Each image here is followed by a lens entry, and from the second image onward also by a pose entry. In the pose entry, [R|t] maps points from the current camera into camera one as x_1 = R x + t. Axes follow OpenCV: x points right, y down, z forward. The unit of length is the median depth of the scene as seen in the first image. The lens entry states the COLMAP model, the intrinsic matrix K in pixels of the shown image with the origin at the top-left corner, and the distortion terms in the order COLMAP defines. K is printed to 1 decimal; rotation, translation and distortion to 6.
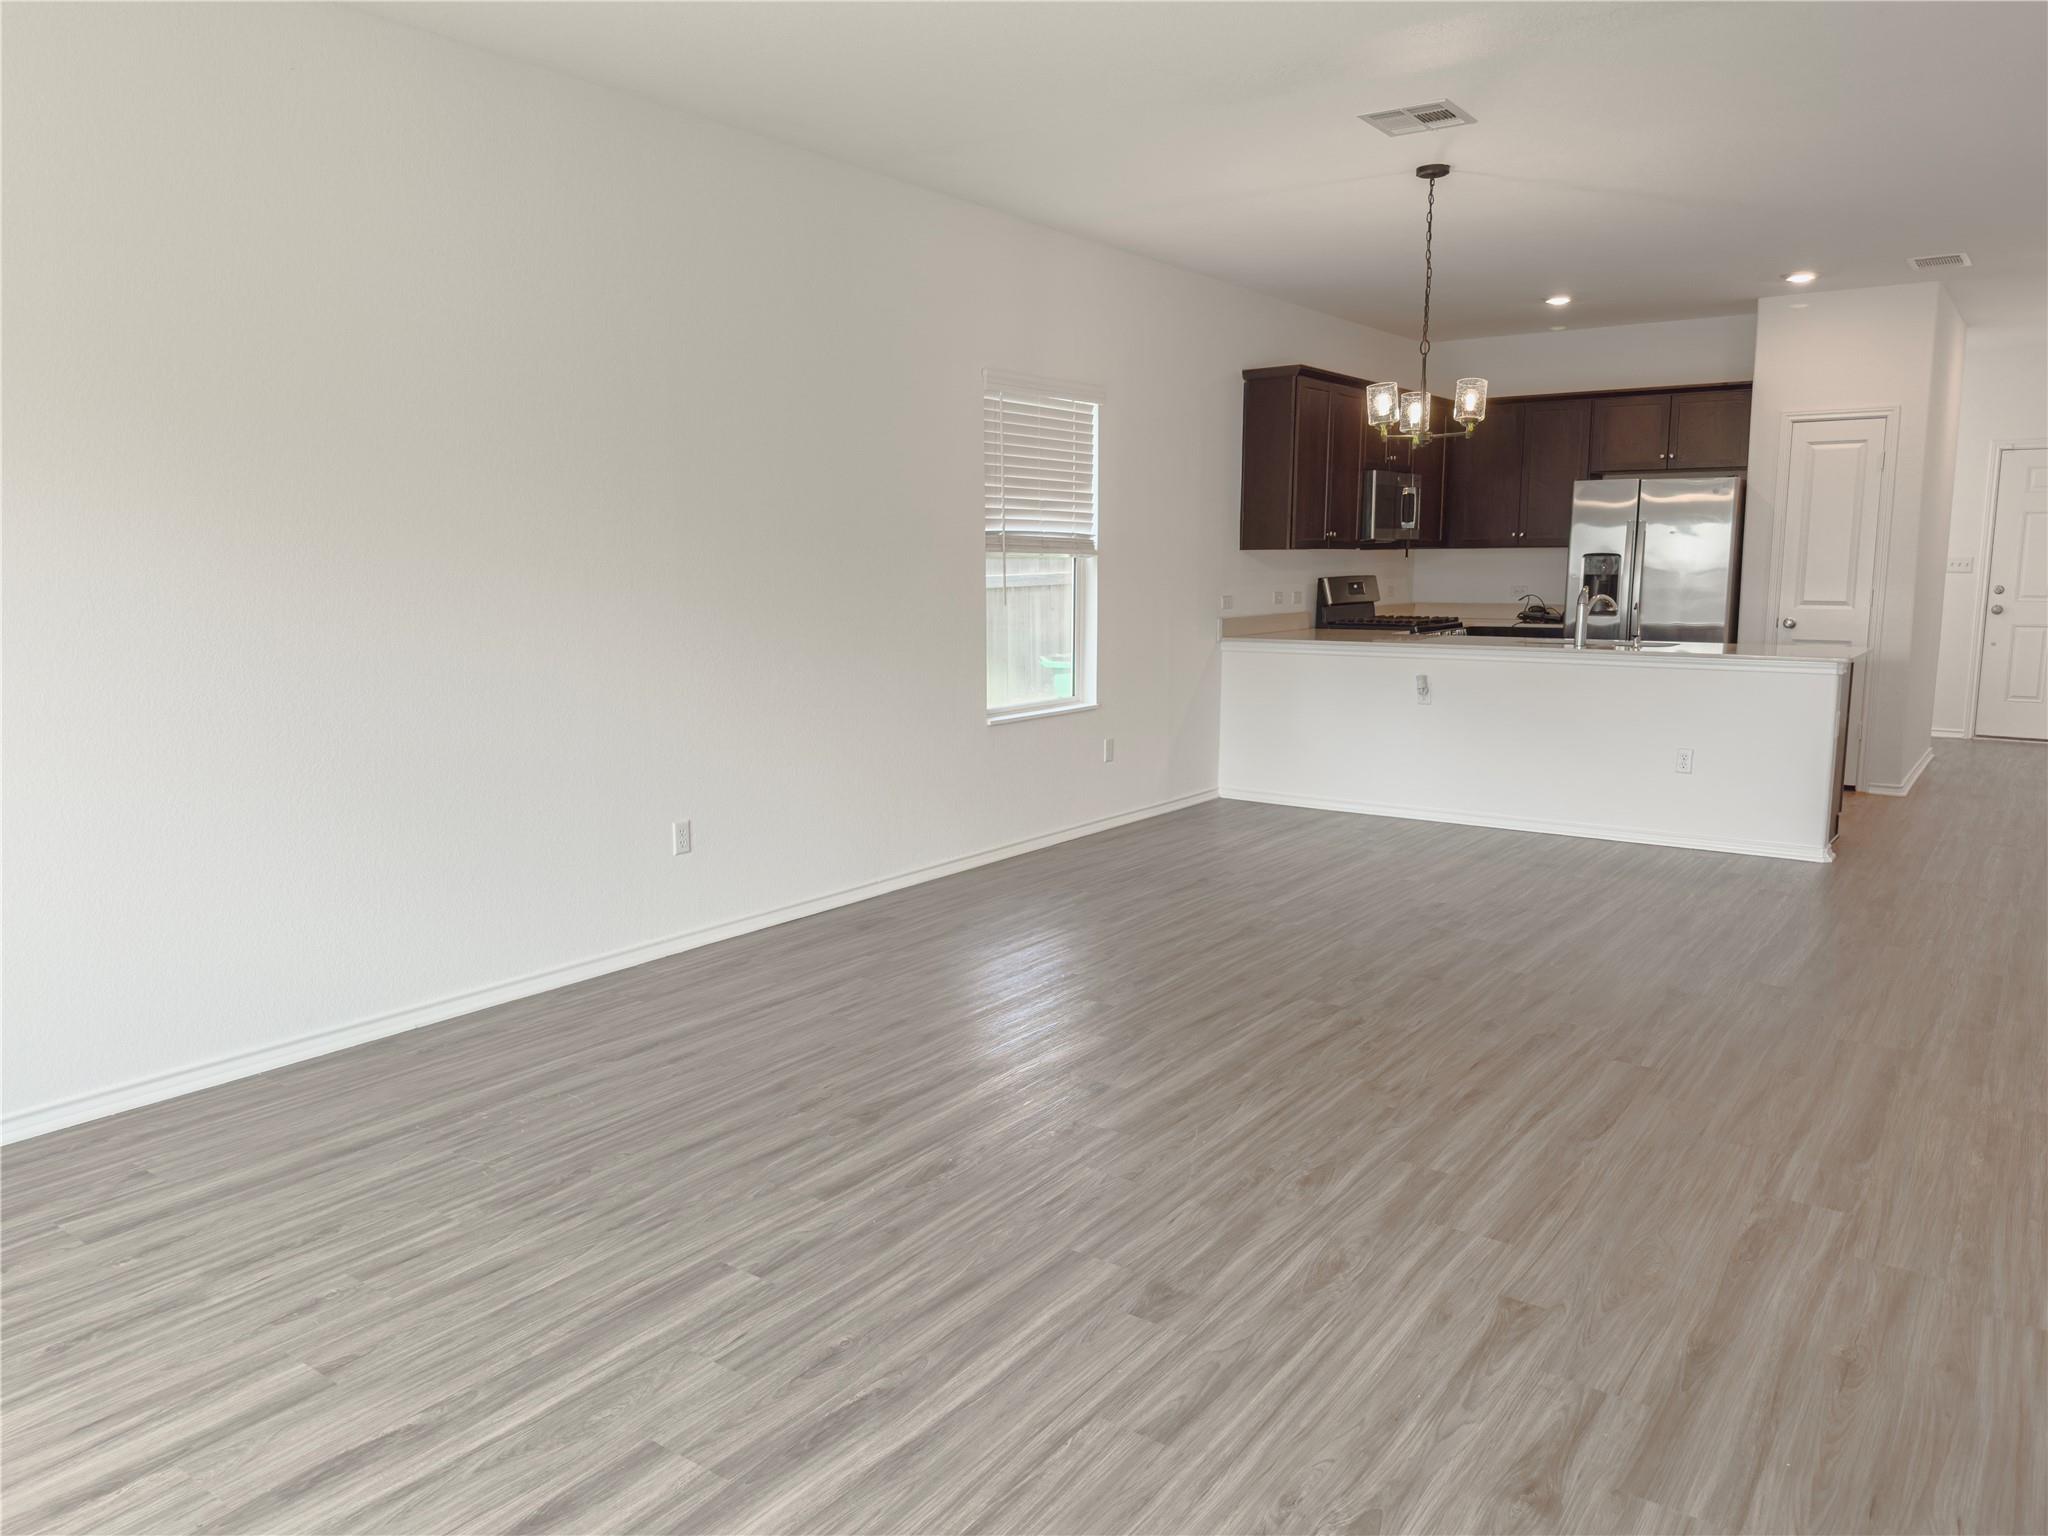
lens RADIAL K [[1417.6, 0, 990.7], [0, 1417.6, 770.8], [0, 0, 1]] dist [0.037175, -0.031326]
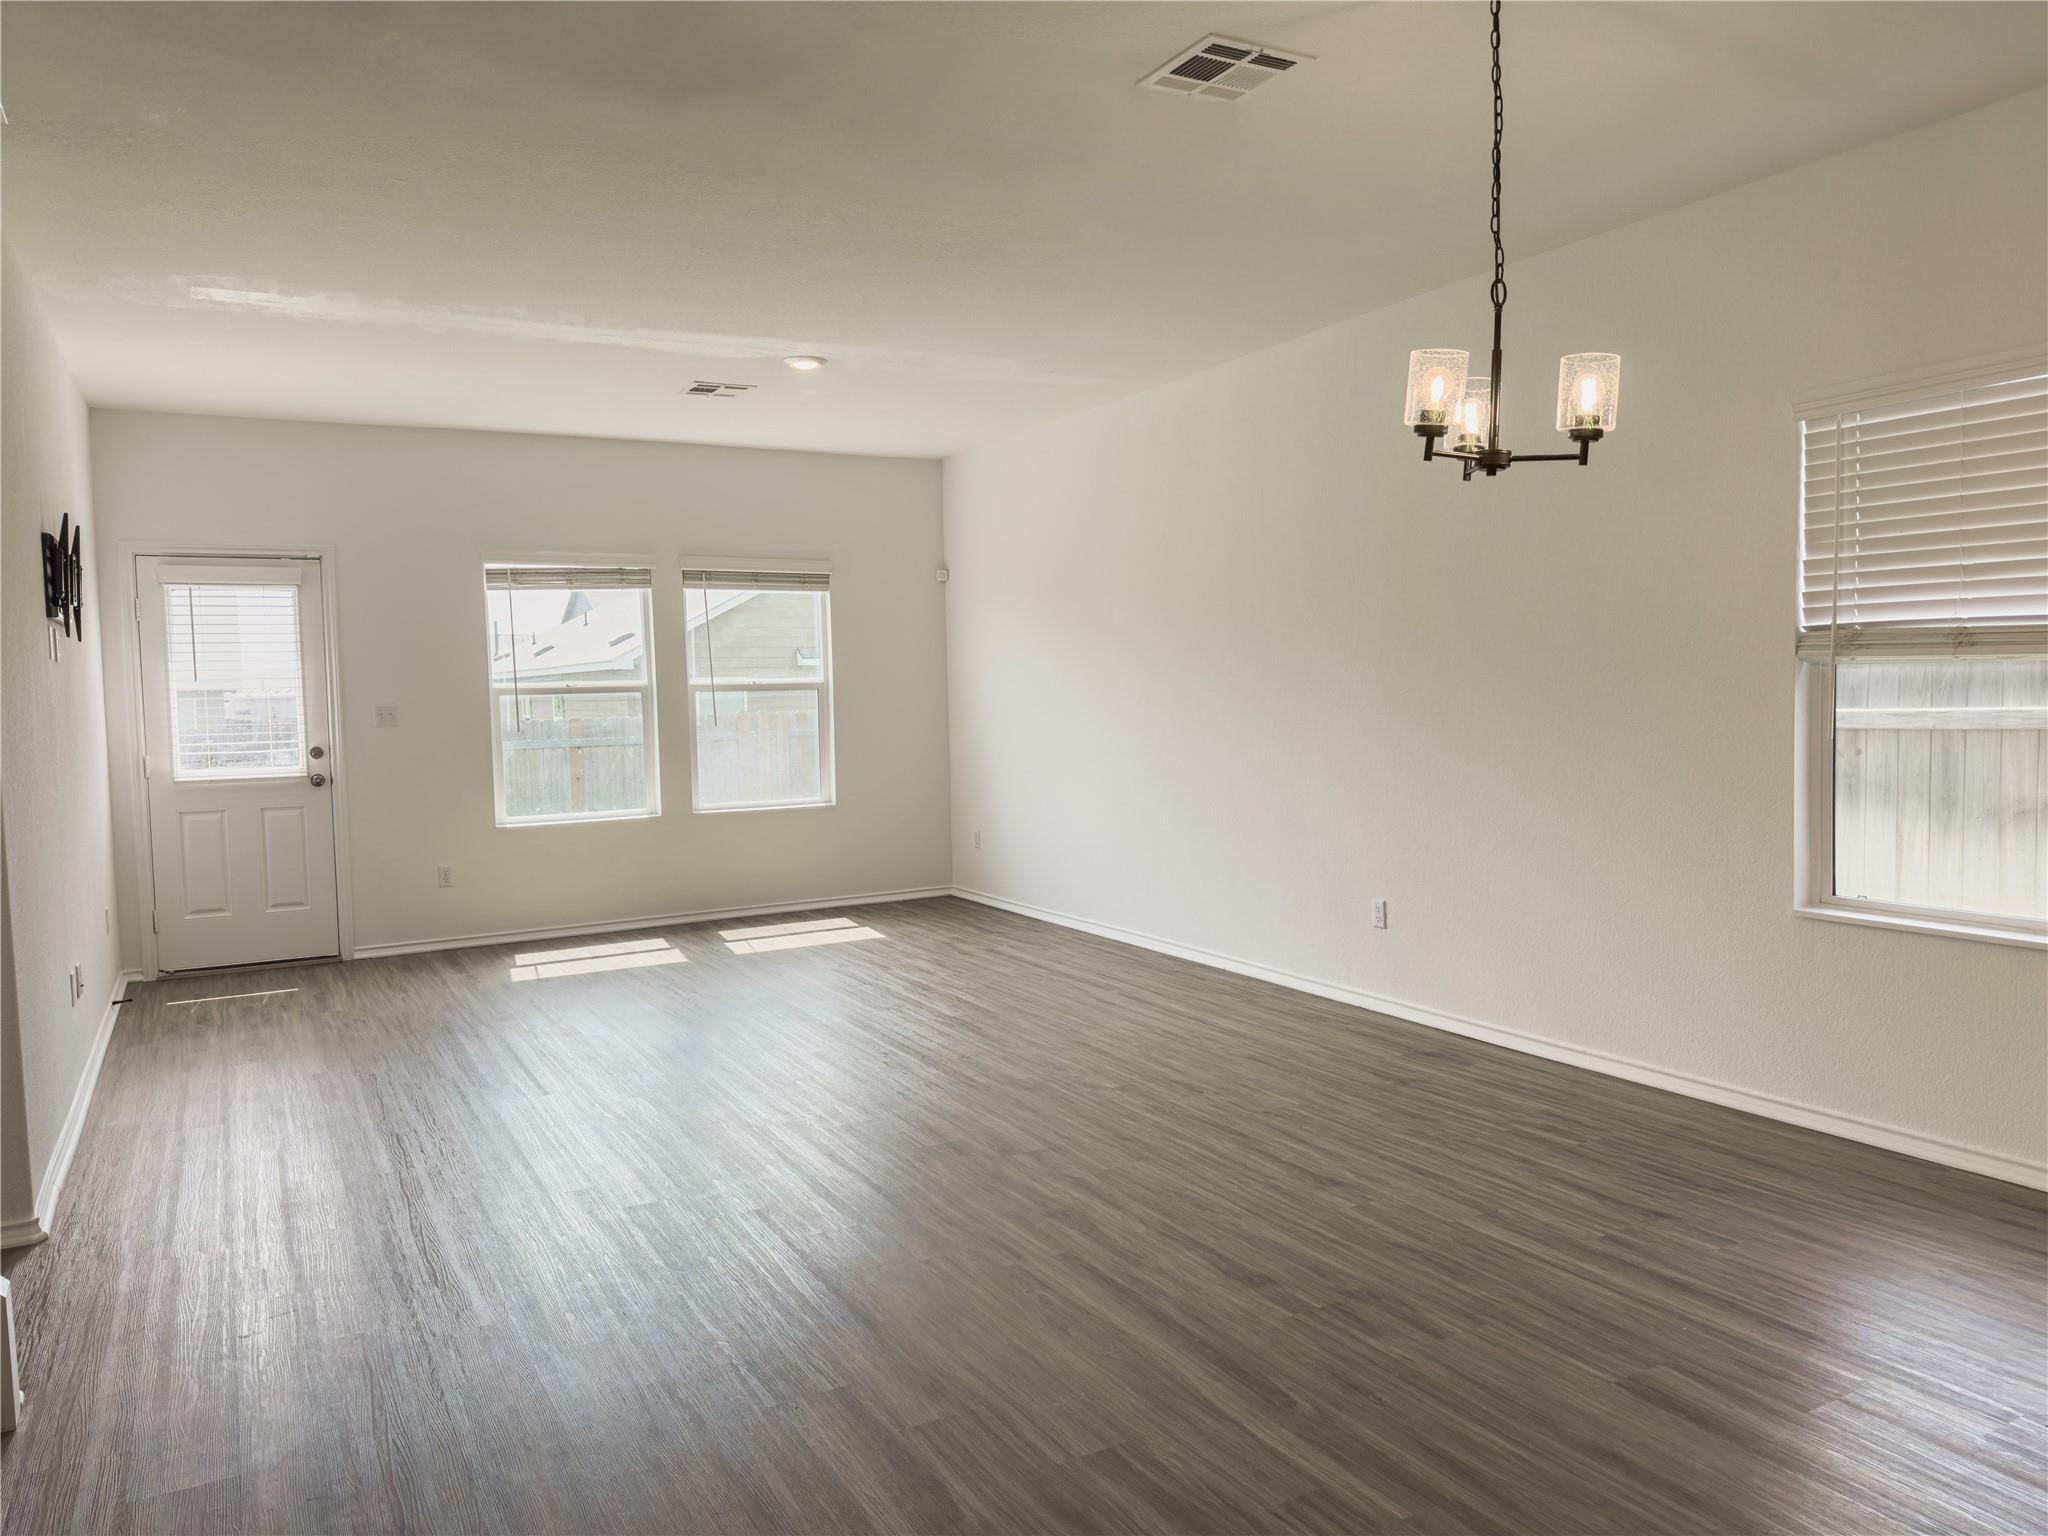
lens RADIAL K [[1417.6, 0, 1029.1], [0, 1417.6, 753.3], [0, 0, 1]] dist [0.037175, -0.031326]
pose [[-0.399504, 0.060219, -0.914751, 0.947470], [-0.106326, 0.988062, 0.111481, -0.180993], [0.910544, 0.141799, -0.388332, 1.160885]]
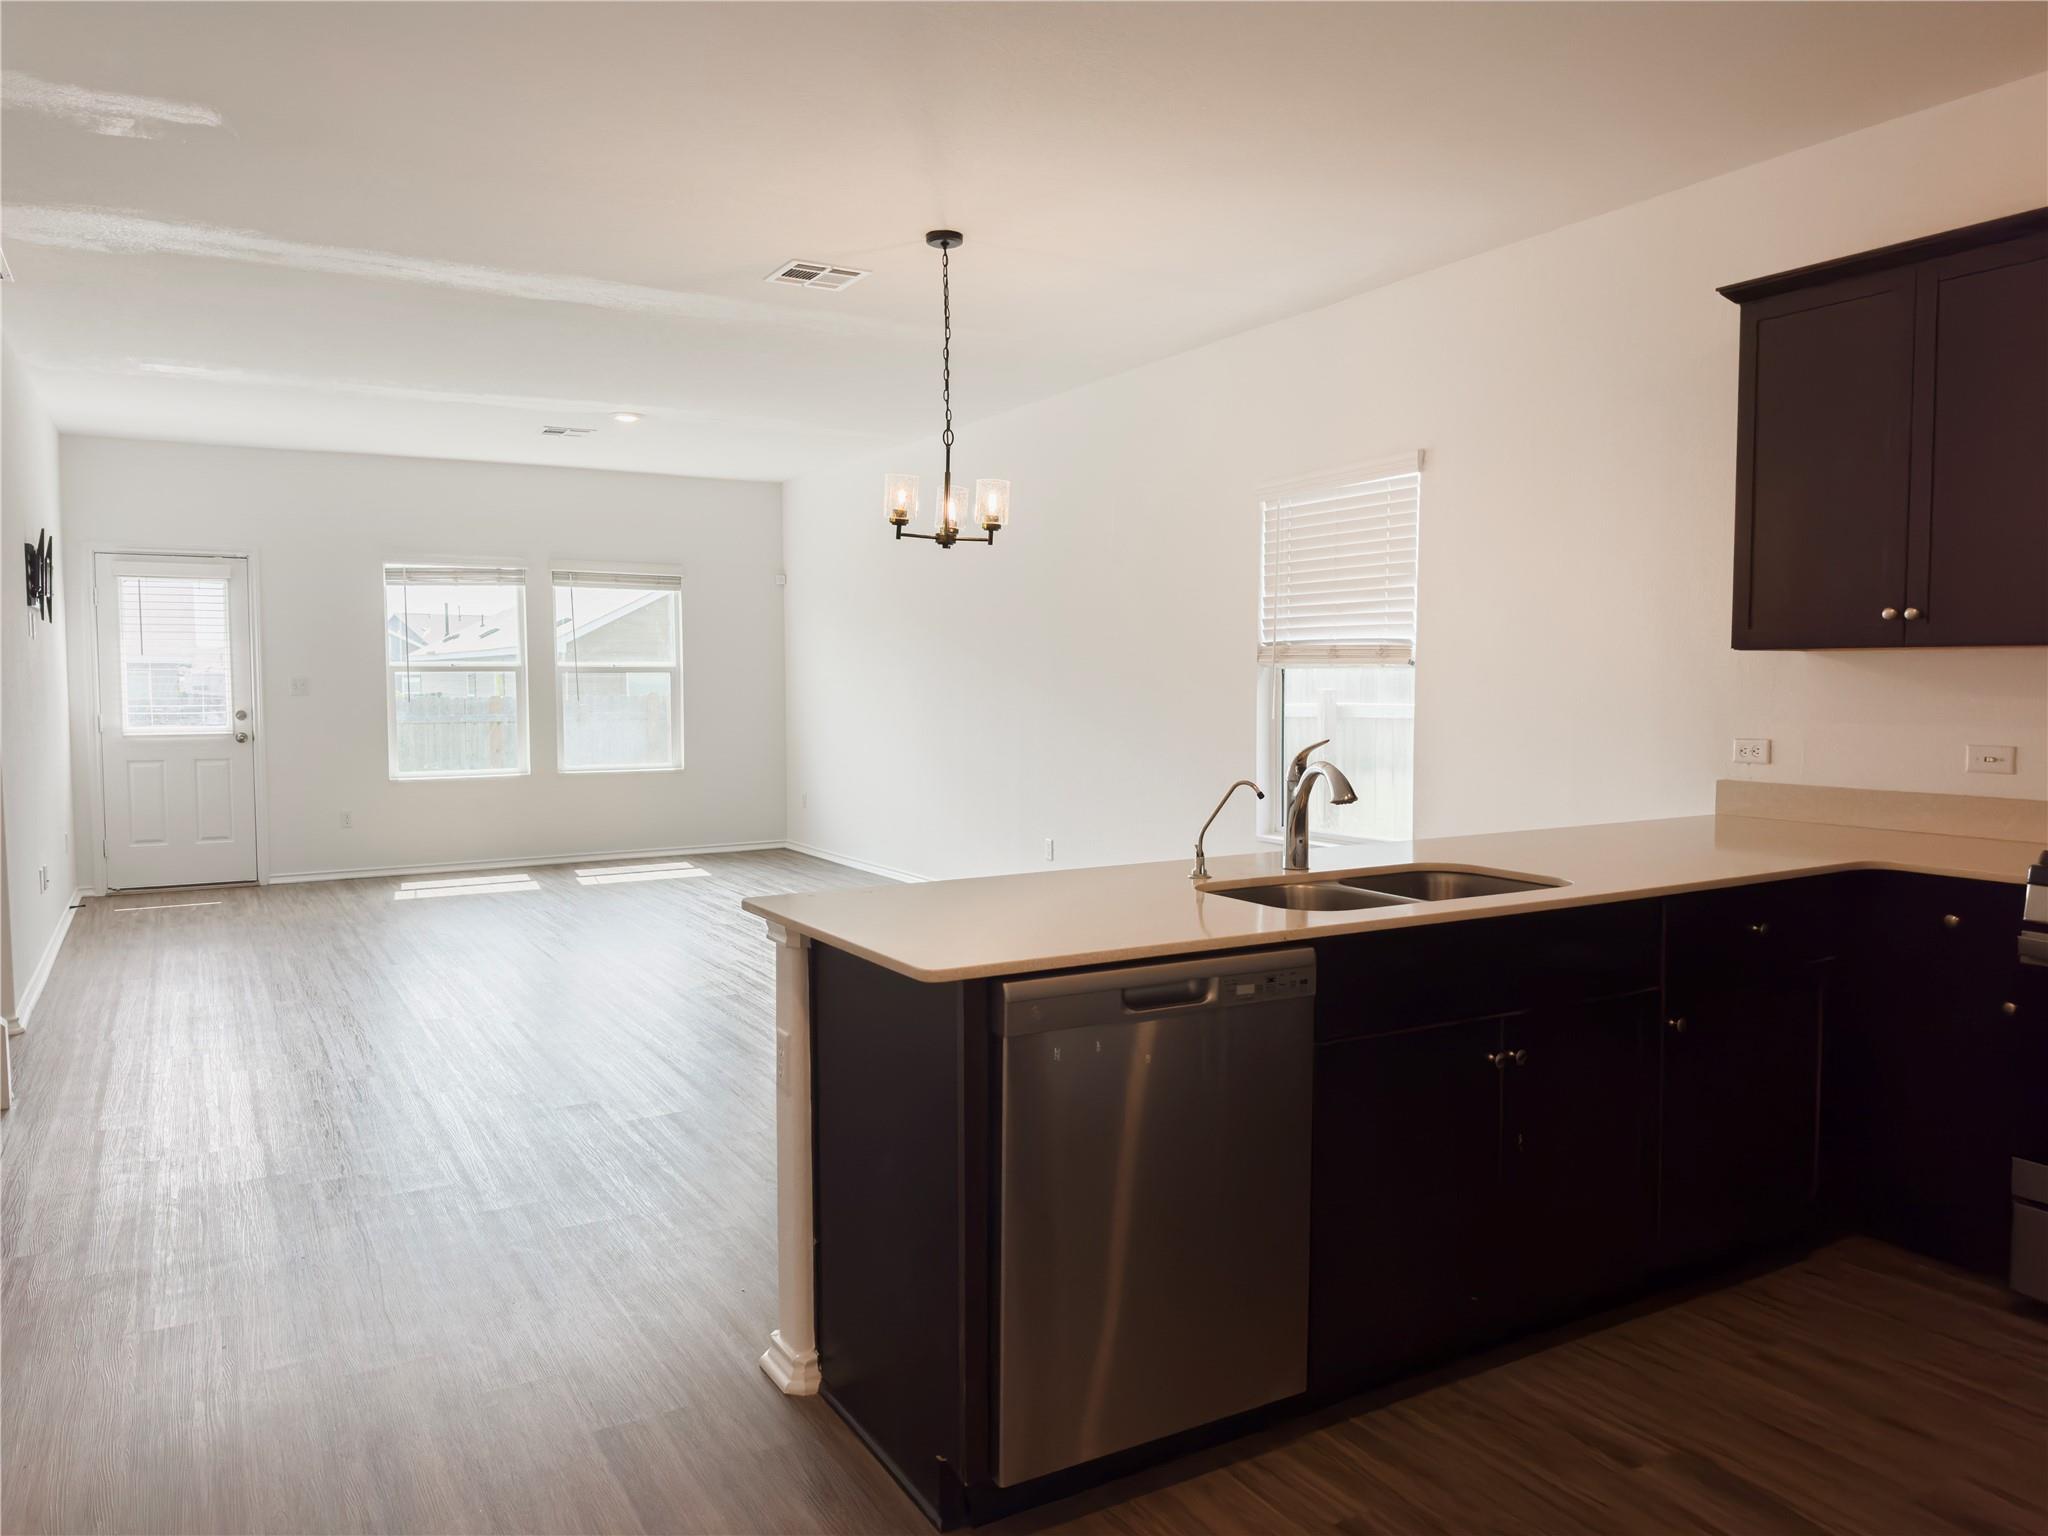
lens RADIAL K [[1417.6, 0, 1028.4], [0, 1417.6, 747.2], [0, 0, 1]] dist [0.037175, -0.031326]
pose [[-0.381403, 0.054928, -0.922776, 1.192583], [-0.128385, 0.985411, 0.111721, -0.230947], [0.915450, 0.161081, -0.368787, 1.515667]]
